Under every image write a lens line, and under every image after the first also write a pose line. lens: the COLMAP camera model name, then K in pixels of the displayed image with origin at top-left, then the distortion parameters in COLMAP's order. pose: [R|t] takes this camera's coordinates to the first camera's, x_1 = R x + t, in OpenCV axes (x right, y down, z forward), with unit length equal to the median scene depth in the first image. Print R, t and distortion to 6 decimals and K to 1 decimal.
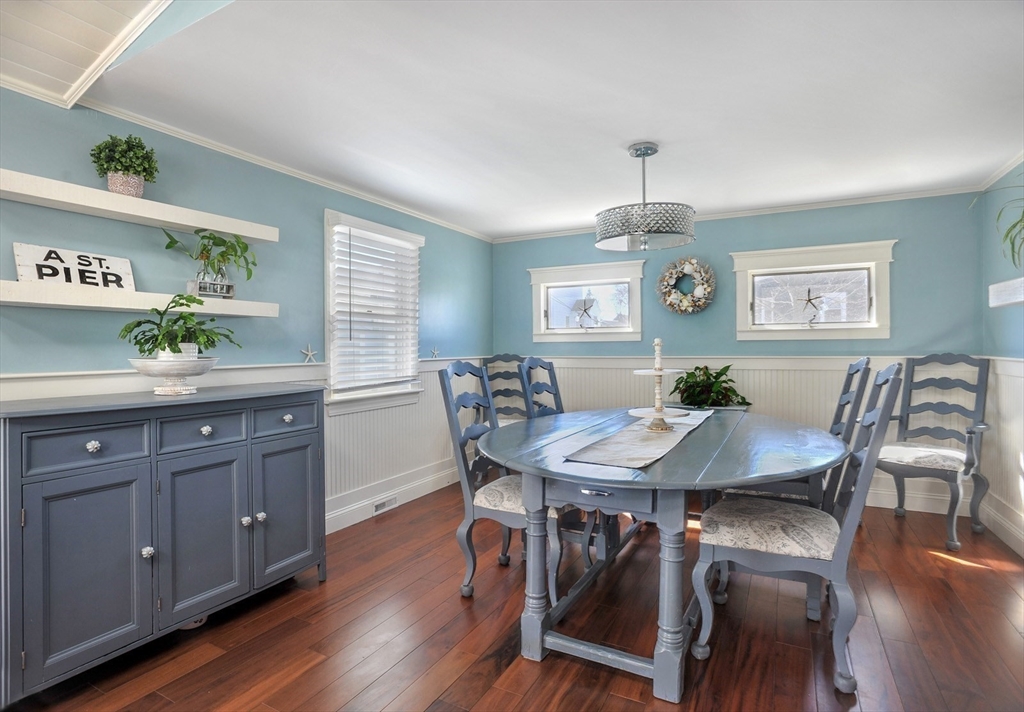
lens RADIAL K [[545.7, 0, 505.4], [0, 545.7, 358.7], [0, 0, 1]] dist [-0.042877, 0.013957]
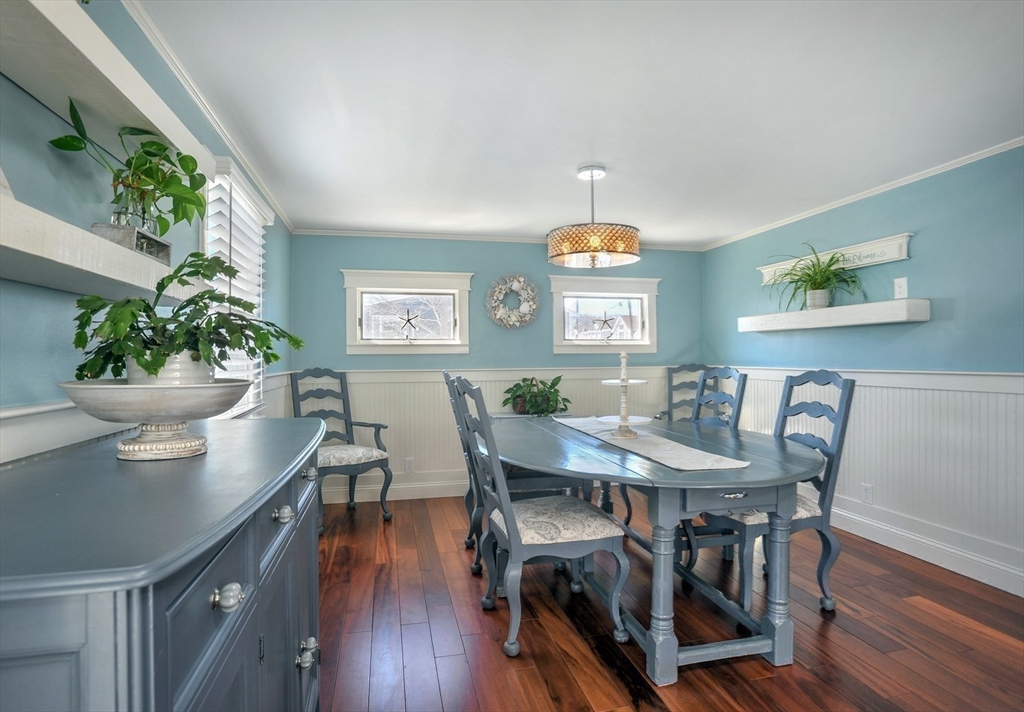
lens RADIAL K [[545.7, 0, 513.8], [0, 545.7, 351.4], [0, 0, 1]] dist [-0.042877, 0.013957]
pose [[0.733222, 0.010524, 0.679907, -0.830350], [0.015573, 0.999358, -0.032263, -0.007342], [-0.679811, 0.034244, 0.732588, 0.480804]]
